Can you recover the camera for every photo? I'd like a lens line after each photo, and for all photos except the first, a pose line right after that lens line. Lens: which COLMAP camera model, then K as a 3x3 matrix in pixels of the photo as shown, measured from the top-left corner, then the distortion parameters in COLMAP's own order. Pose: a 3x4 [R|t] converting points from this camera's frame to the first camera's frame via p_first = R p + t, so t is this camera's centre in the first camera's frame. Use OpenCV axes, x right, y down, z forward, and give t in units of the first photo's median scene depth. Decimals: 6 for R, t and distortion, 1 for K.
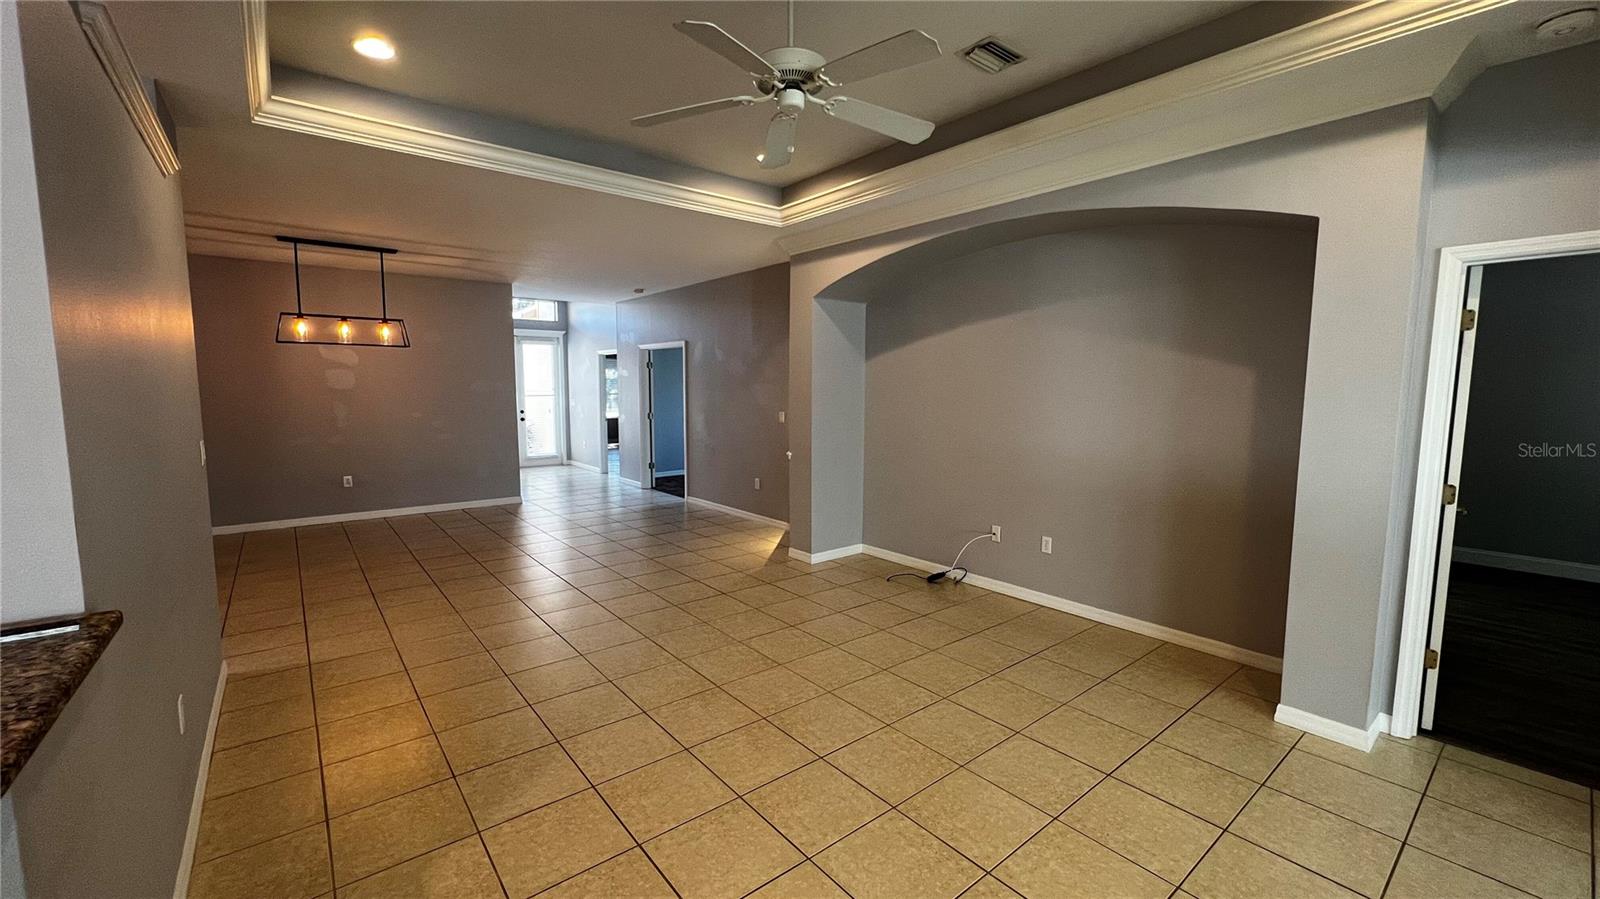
lens RADIAL K [[636.5, 0, 799.4], [0, 636.5, 449.0], [0, 0, 1]] dist [0.001719, 0.000020]
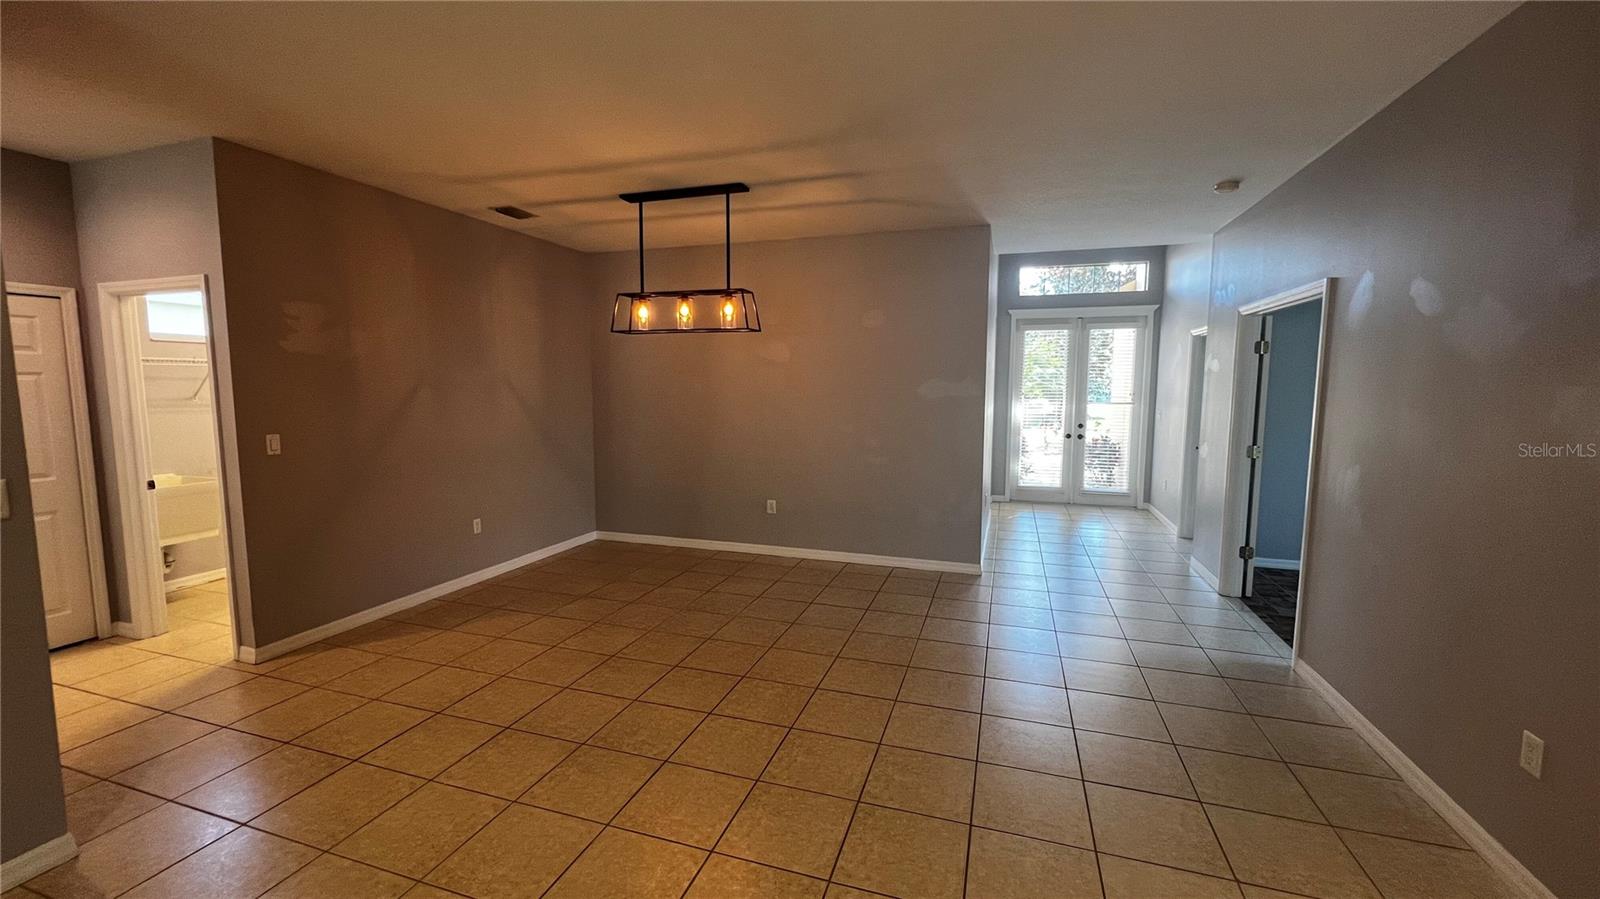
lens RADIAL K [[636.5, 0, 802.6], [0, 636.5, 449.8], [0, 0, 1]] dist [0.001719, 0.000020]
pose [[0.540978, 0.081732, -0.837056, -0.015860], [-0.085408, 0.995460, 0.042001, -0.052110], [0.836689, 0.048770, 0.545502, 0.525493]]
